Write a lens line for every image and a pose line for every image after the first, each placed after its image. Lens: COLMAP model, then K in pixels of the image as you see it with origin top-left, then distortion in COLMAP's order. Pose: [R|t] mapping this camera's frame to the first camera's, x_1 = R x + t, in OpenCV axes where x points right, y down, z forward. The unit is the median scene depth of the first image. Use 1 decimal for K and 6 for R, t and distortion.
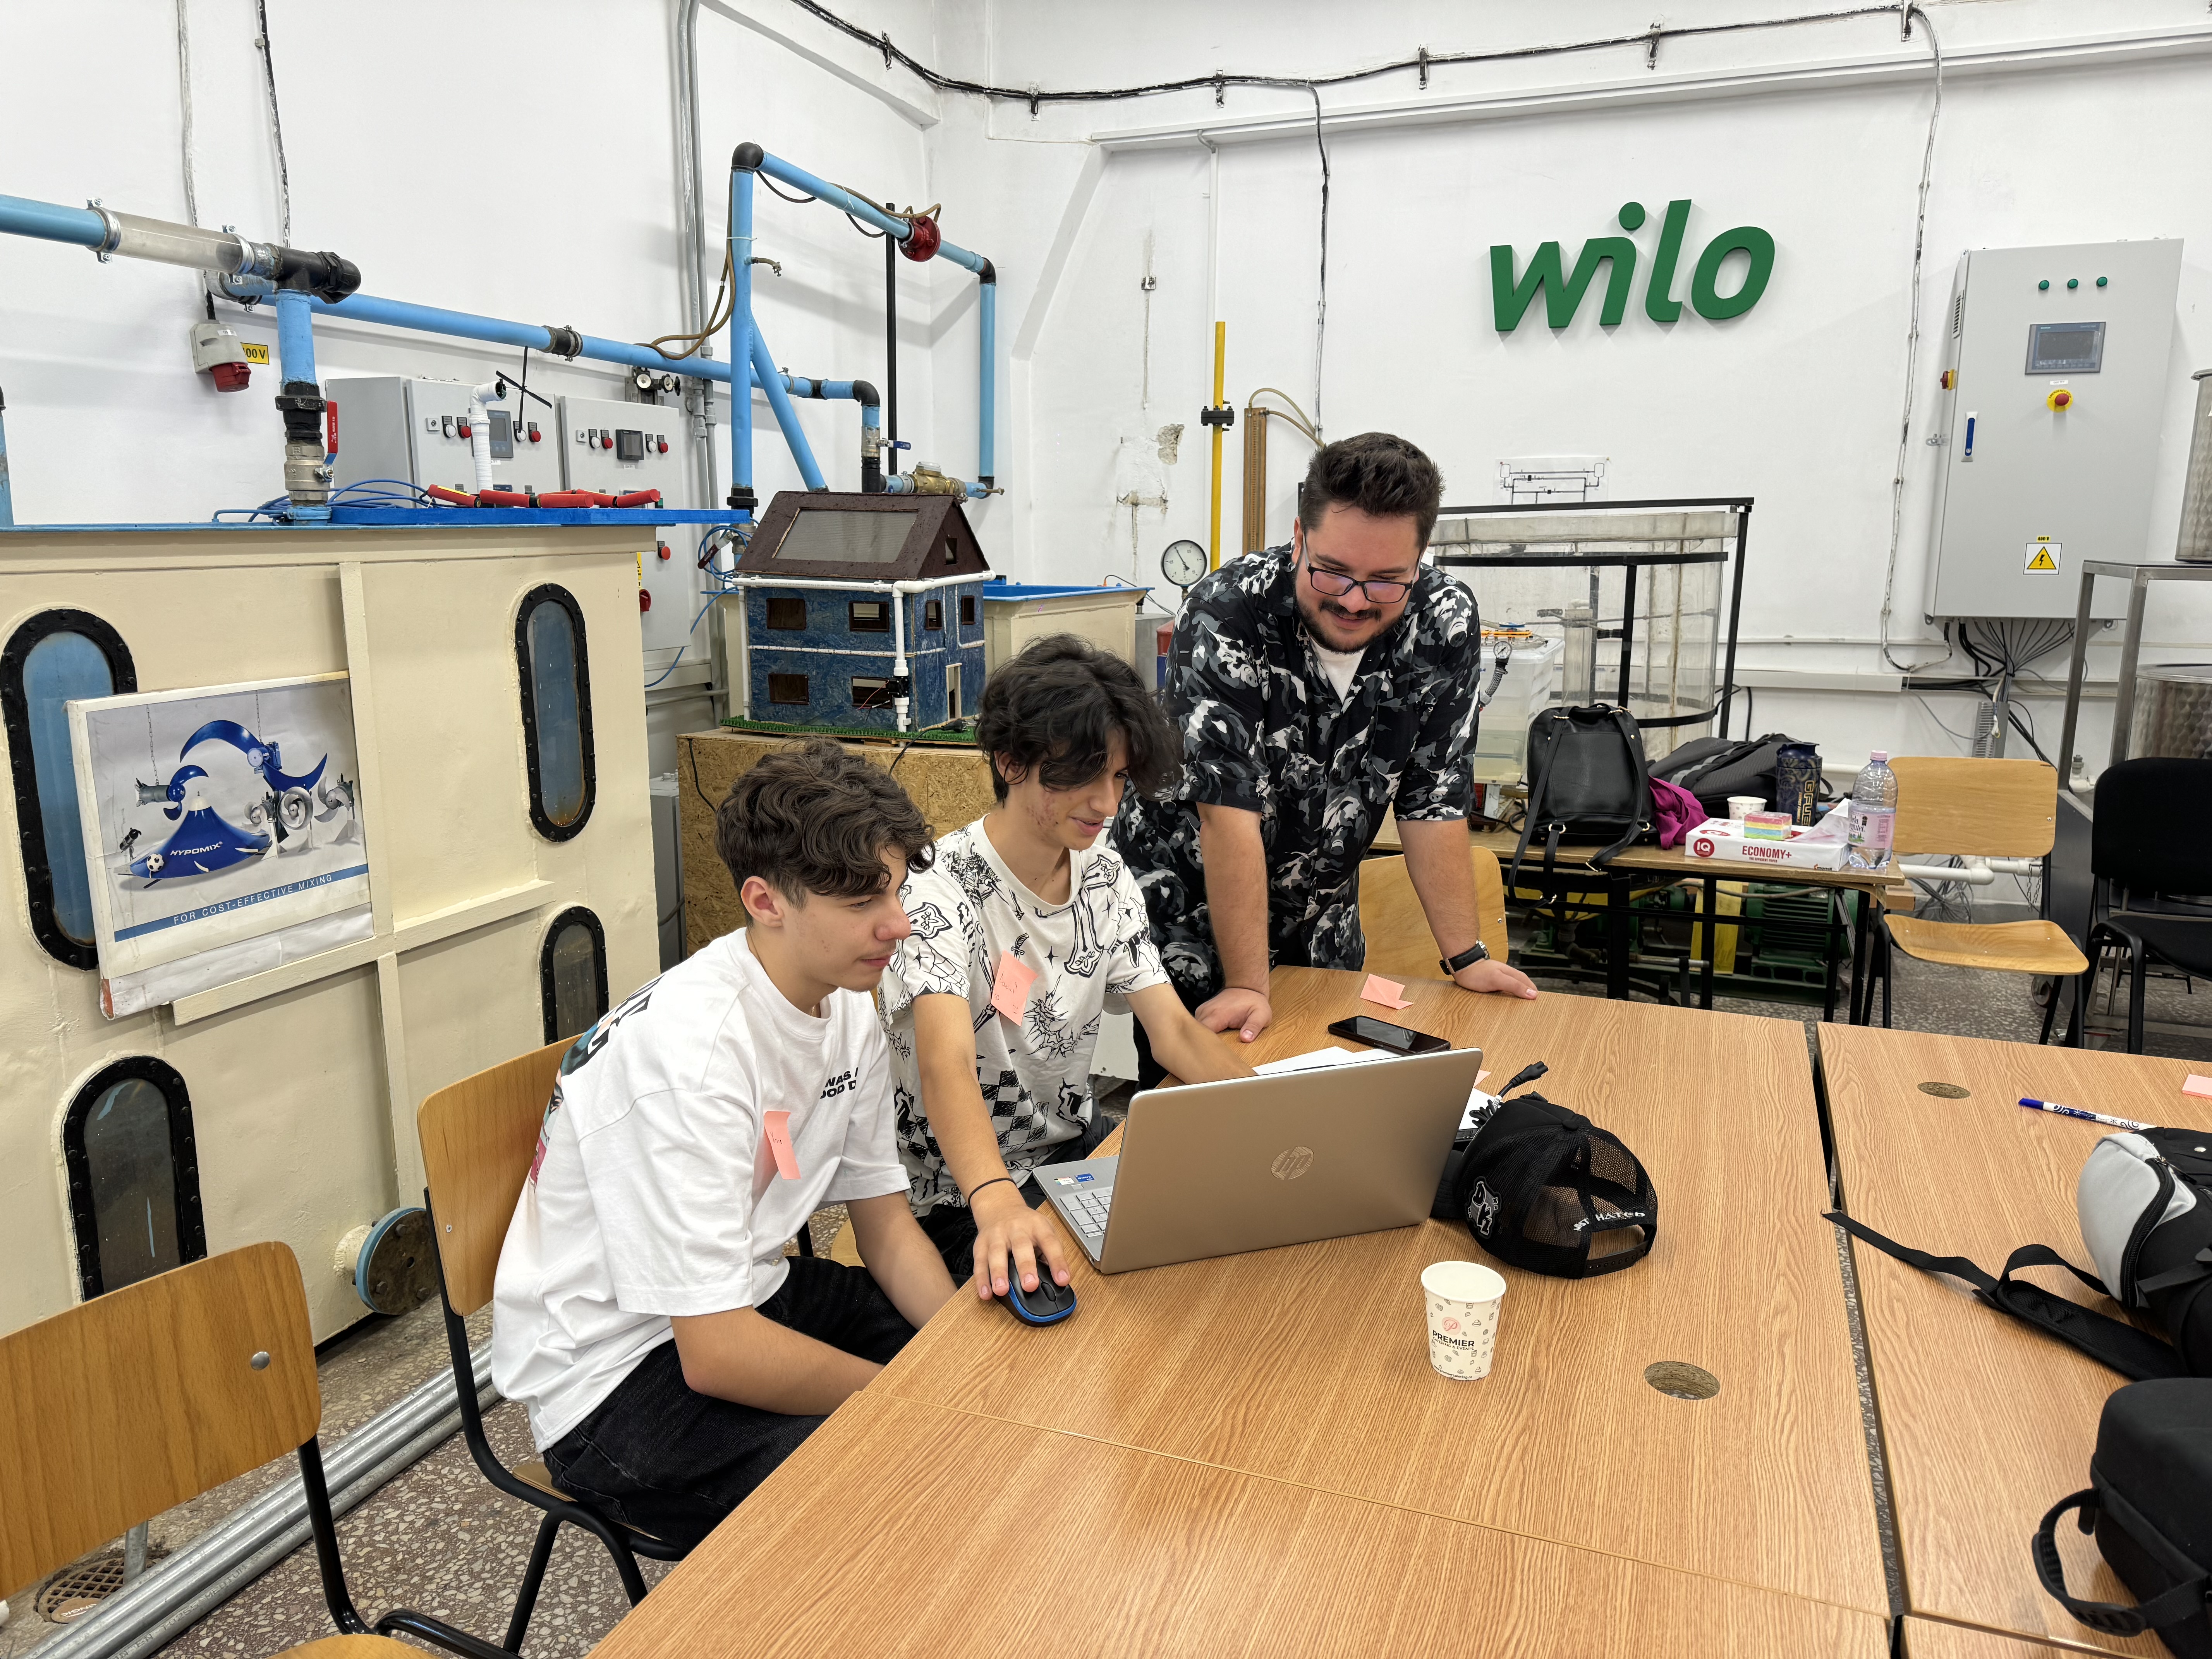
lens RADIAL K [[1582.0, 0, 1109.6], [0, 1582.0, 834.4], [0, 0, 1]] dist [0.020539, -0.012356]
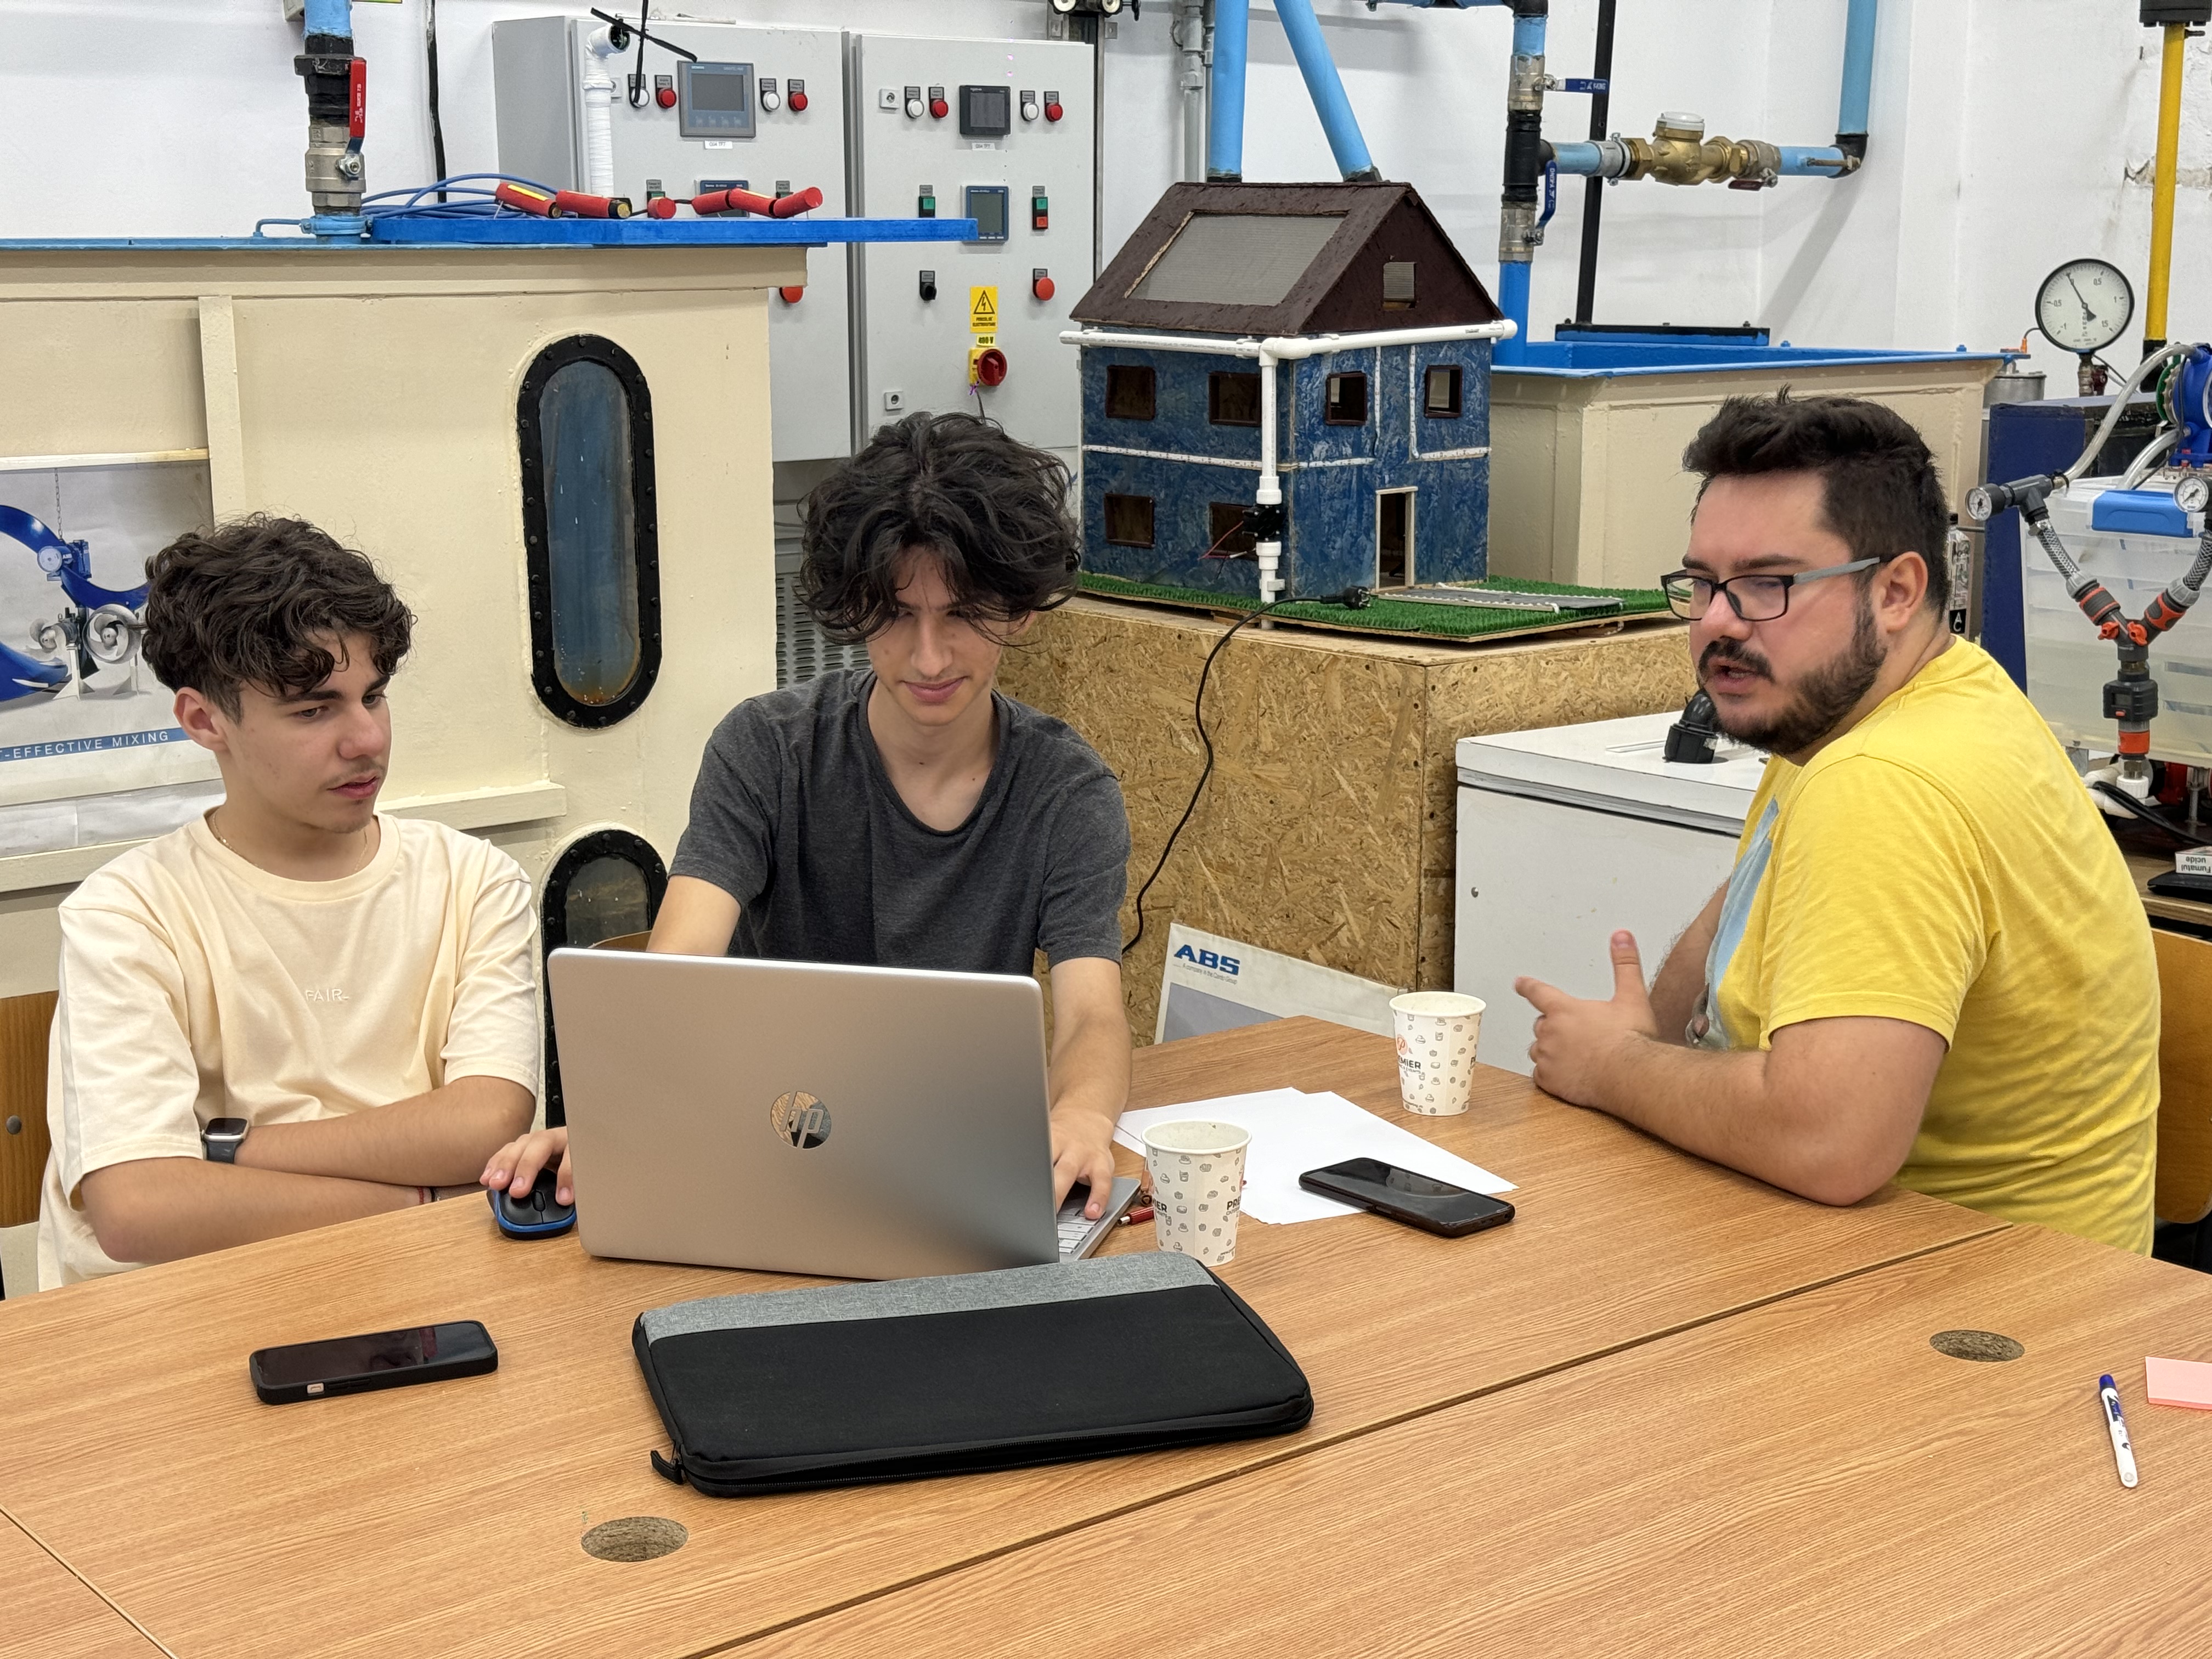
lens RADIAL K [[3183.4, 0, 1102.2], [0, 3183.4, 823.1], [0, 0, 1]] dist [0.142897, 0.000000]
pose [[0.851190, 0.088693, -0.517310, 0.427580], [-0.094042, 0.995441, 0.015930, 0.002396], [0.516365, 0.035090, 0.855650, -0.017644]]
